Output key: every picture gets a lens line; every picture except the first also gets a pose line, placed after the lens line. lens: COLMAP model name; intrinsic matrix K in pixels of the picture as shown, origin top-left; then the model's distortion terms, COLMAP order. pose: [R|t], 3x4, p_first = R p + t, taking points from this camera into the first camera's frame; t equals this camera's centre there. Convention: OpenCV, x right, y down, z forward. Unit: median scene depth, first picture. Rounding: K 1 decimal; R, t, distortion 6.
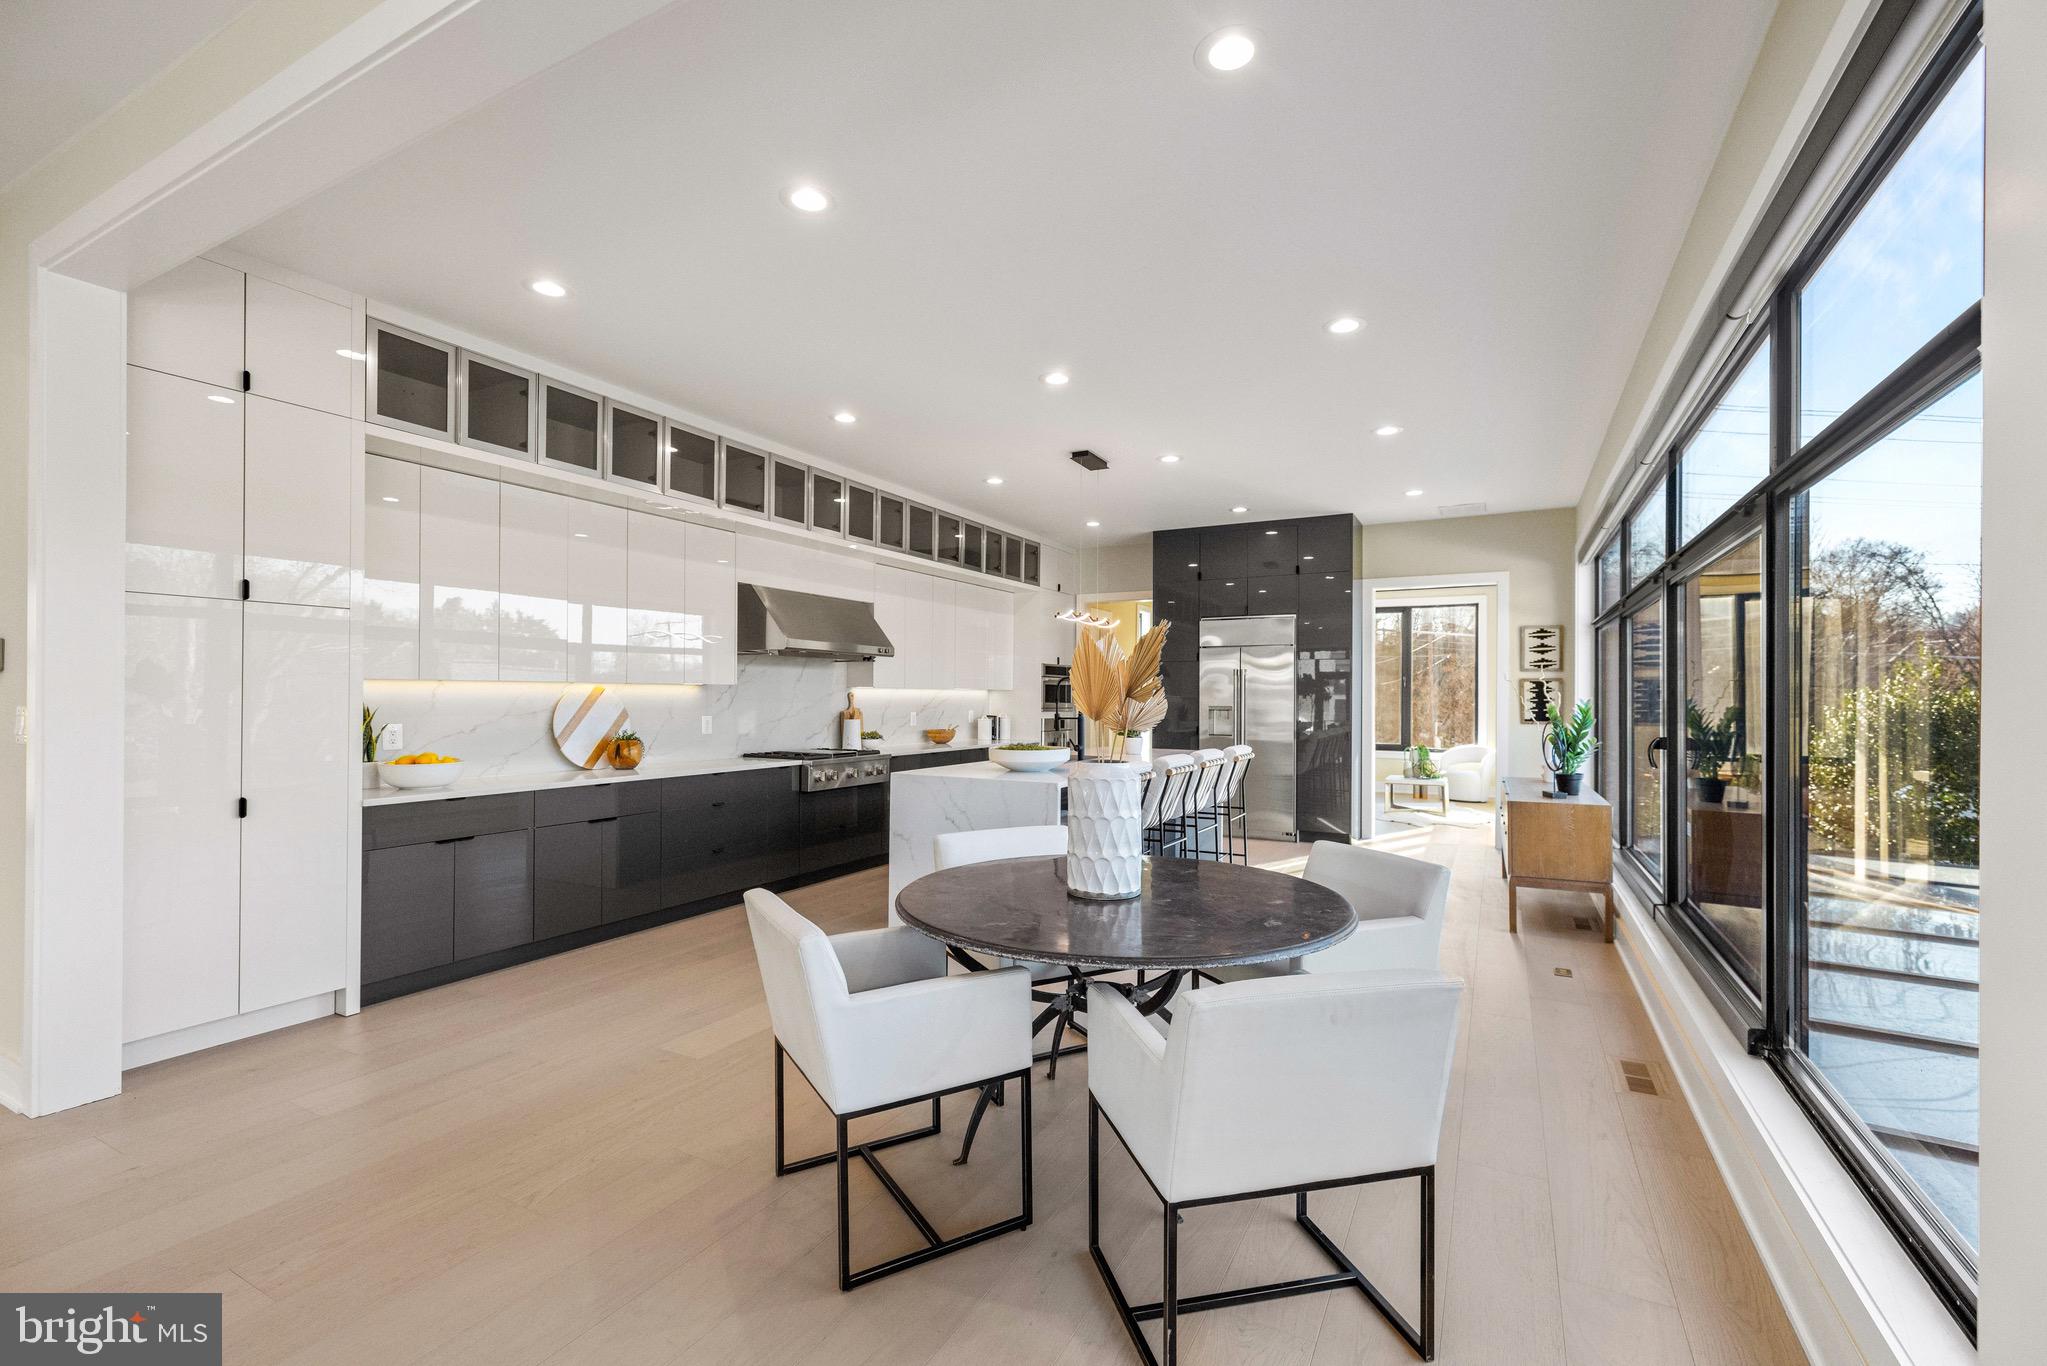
lens RADIAL K [[889.4, 0, 1011.1], [0, 889.4, 697.2], [0, 0, 1]] dist [0.002696, 0.000842]
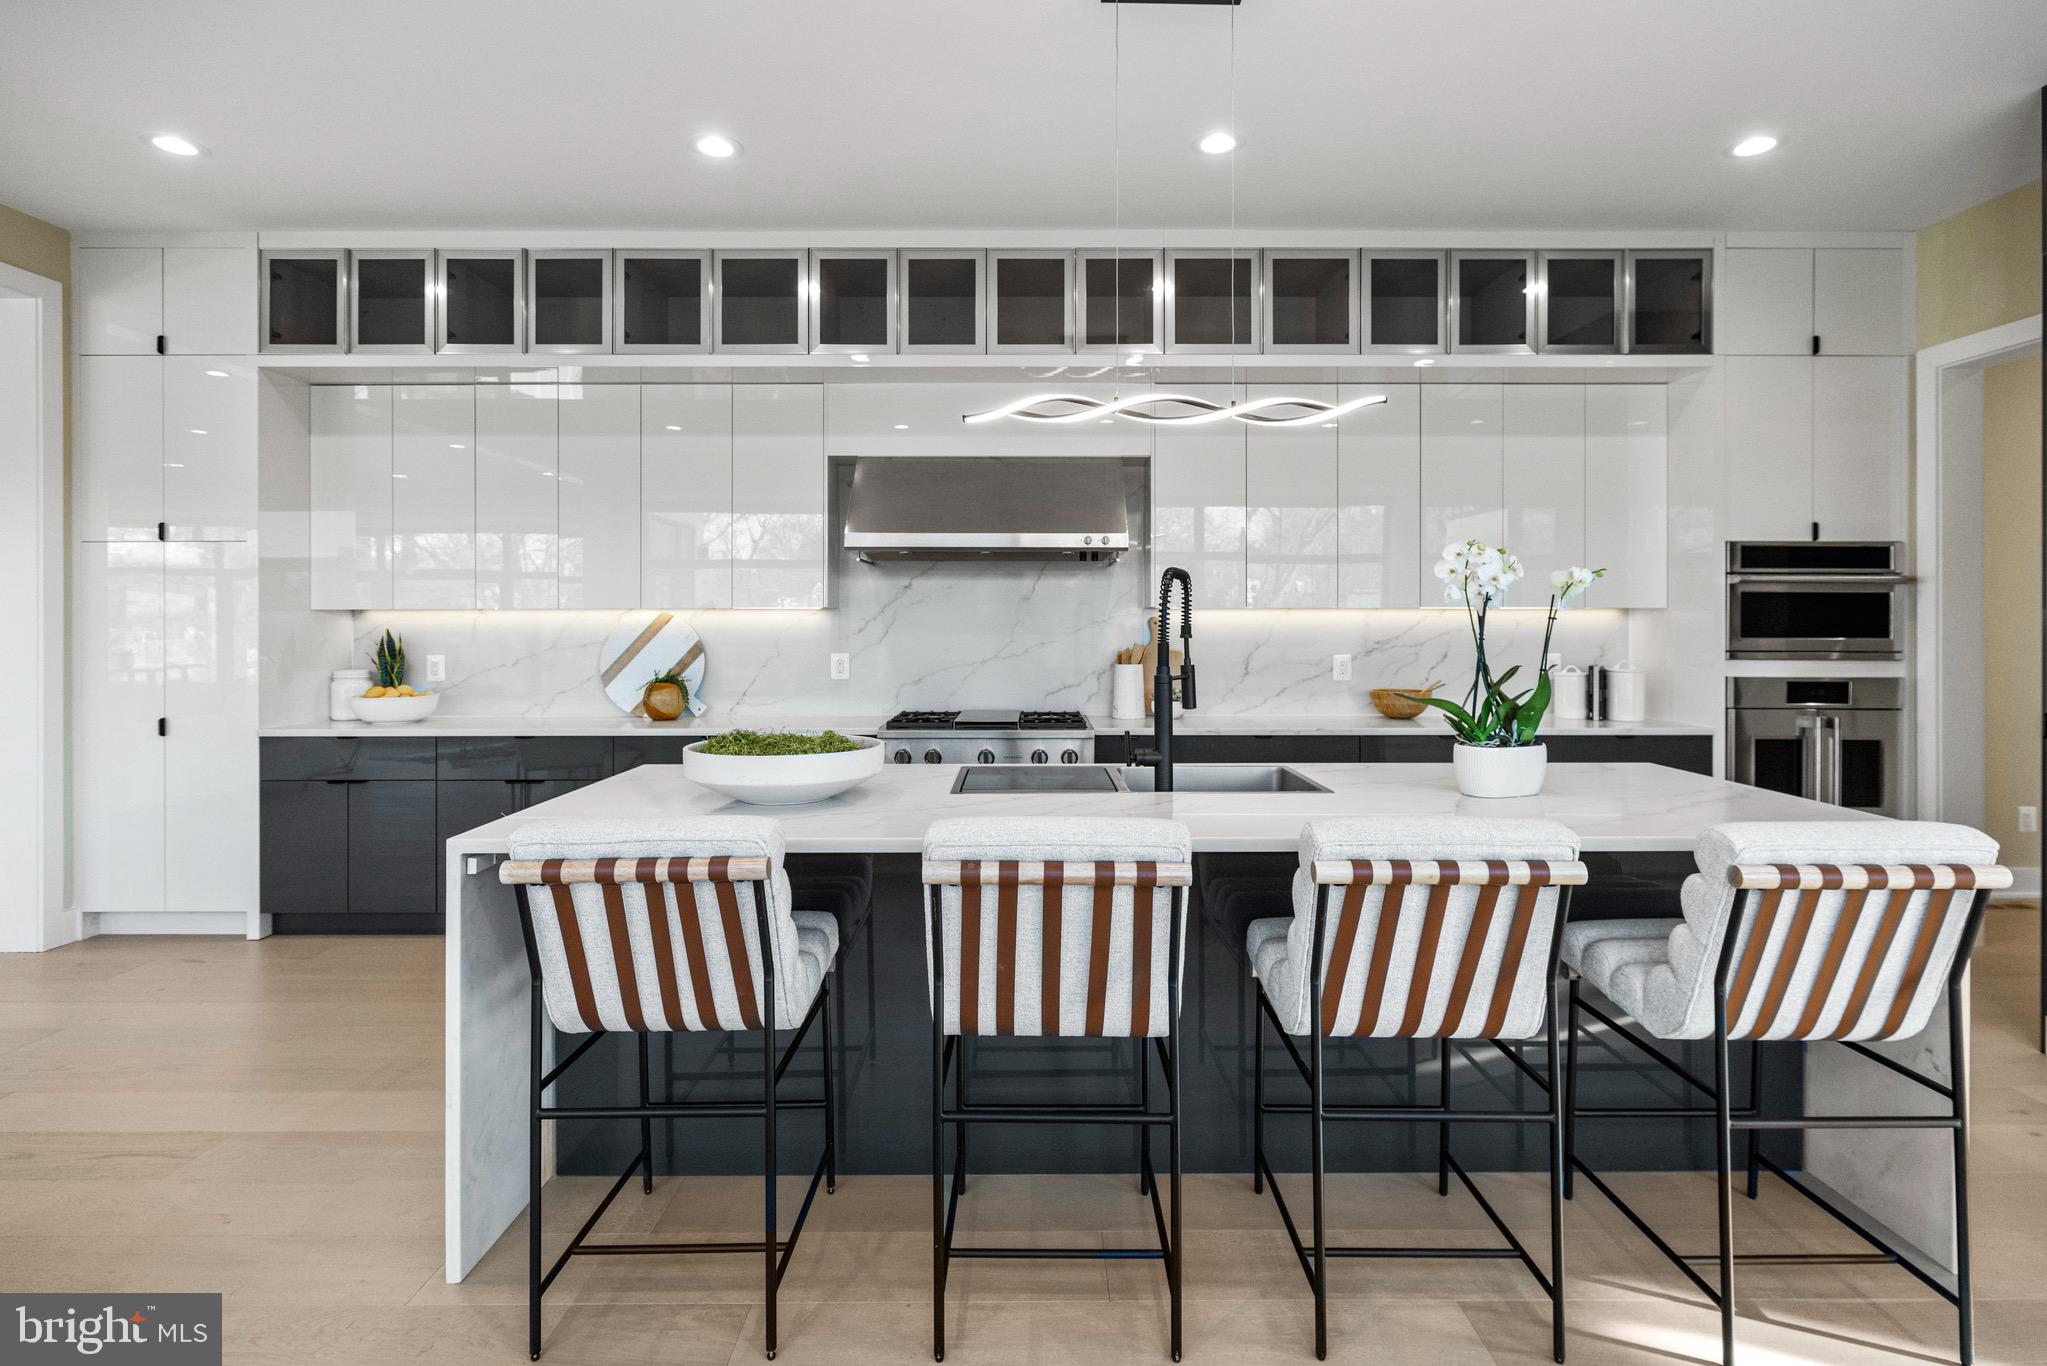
lens RADIAL K [[974.4, 0, 1059.9], [0, 974.4, 640.4], [0, 0, 1]] dist [-0.001699, 0.000377]
pose [[0.480902, 0.010015, -0.876717, 0.300503], [0.002940, 0.999911, 0.013035, 0.000811], [0.876770, -0.008846, 0.480829, 0.558390]]
